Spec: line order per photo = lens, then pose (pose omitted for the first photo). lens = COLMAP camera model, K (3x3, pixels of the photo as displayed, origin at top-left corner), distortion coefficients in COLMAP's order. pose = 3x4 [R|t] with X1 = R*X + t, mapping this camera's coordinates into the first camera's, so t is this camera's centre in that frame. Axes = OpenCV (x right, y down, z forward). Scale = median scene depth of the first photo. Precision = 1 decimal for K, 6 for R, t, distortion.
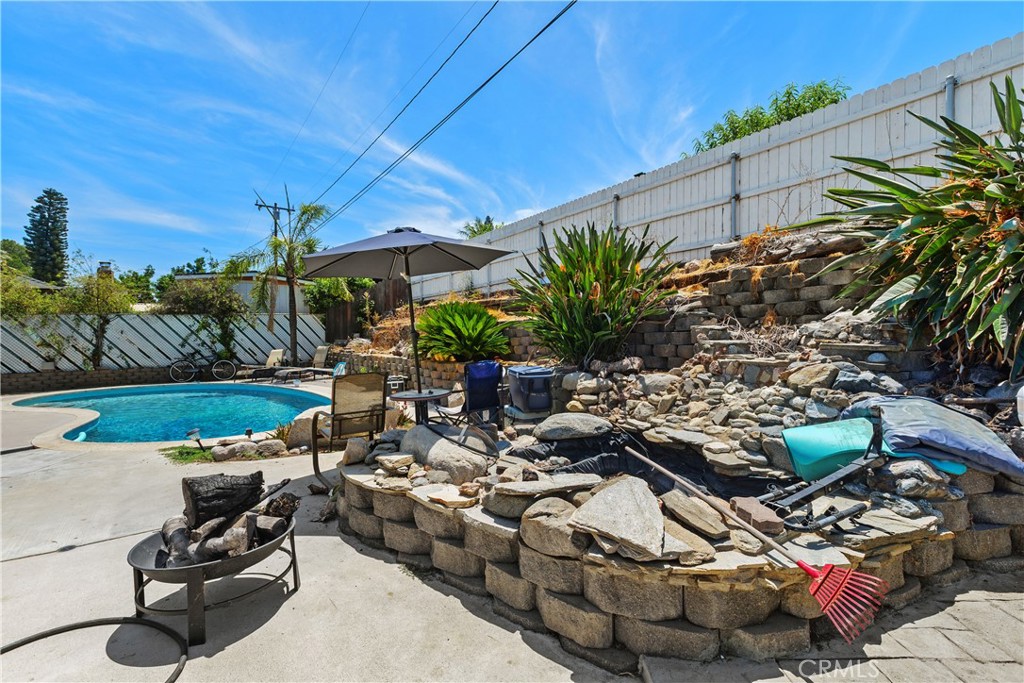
lens RADIAL K [[479.9, 0, 516.3], [0, 479.9, 339.2], [0, 0, 1]] dist [0.007159, -0.003320]
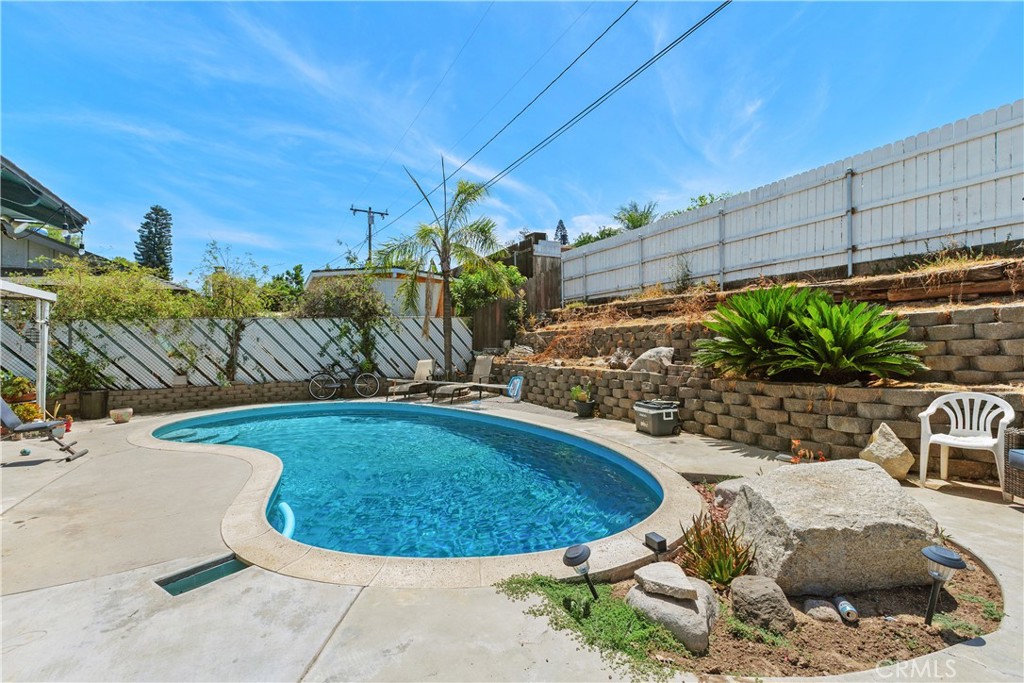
lens RADIAL K [[479.9, 0, 508.6], [0, 479.9, 347.6], [0, 0, 1]] dist [0.007159, -0.003320]
pose [[0.991981, -0.004955, -0.126293, -0.258030], [0.004818, 0.999987, -0.001396, 0.002166], [0.126298, 0.000776, 0.991992, 0.208281]]
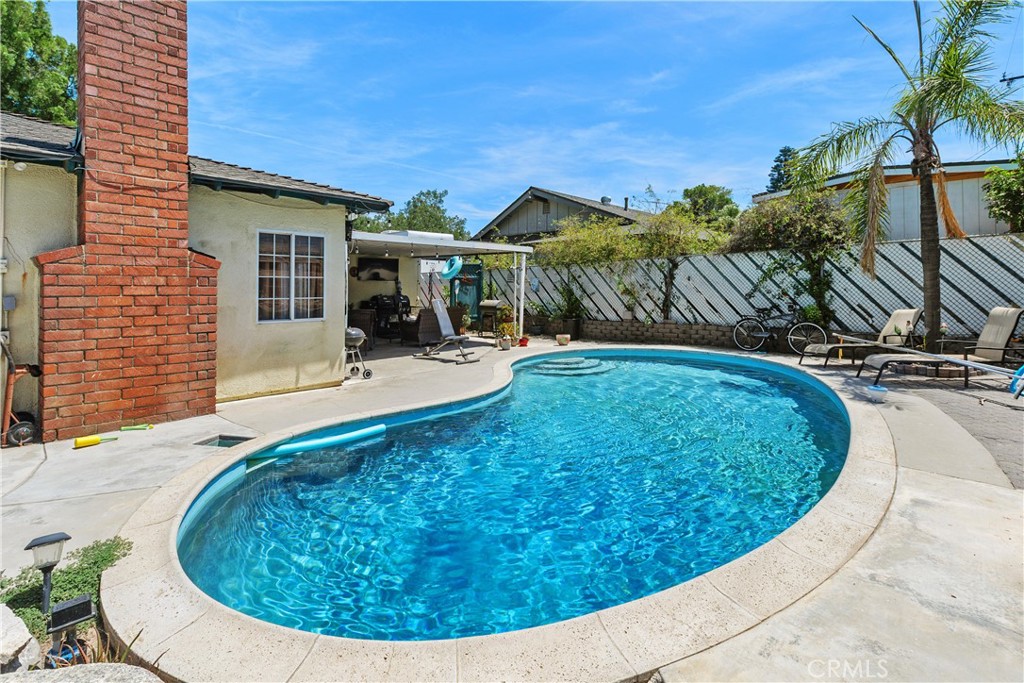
lens RADIAL K [[479.9, 0, 505.4], [0, 479.9, 286.4], [0, 0, 1]] dist [0.007159, -0.003320]
pose [[0.207389, 0.006324, -0.978238, -0.089907], [-0.001405, 0.999980, 0.006167, -0.005271], [0.978257, 0.000096, 0.207394, 0.491384]]
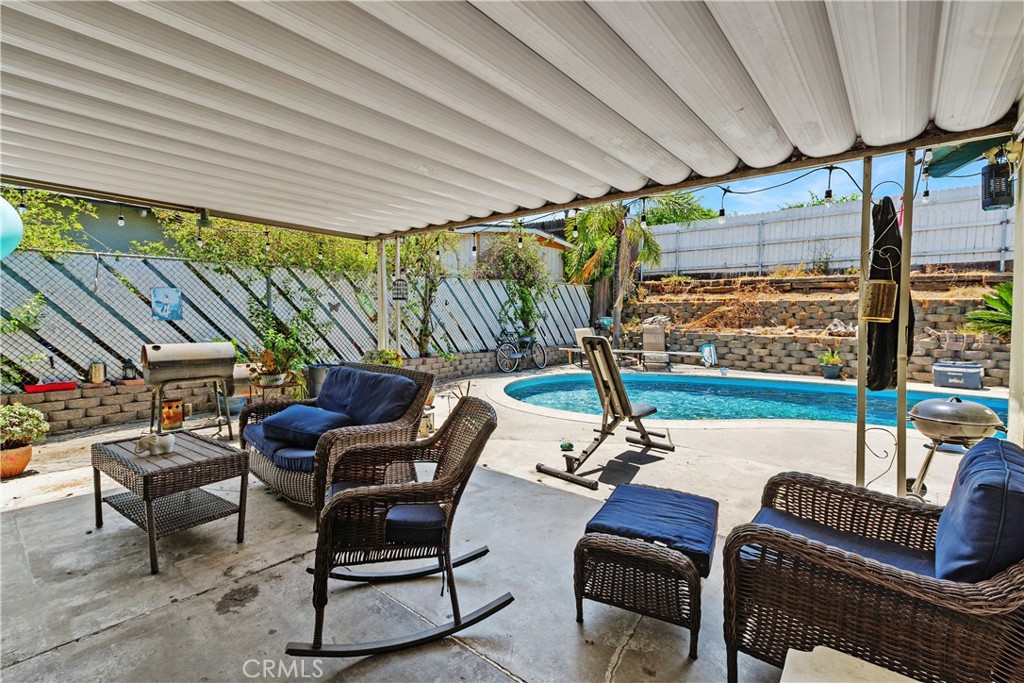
lens RADIAL K [[479.9, 0, 506.9], [0, 479.9, 341.6], [0, 0, 1]] dist [0.007159, -0.003320]
pose [[0.960334, -0.002456, 0.278842, -0.853208], [-0.010592, 0.998918, 0.045277, 0.008446], [-0.278651, -0.046435, 0.959269, 0.282196]]
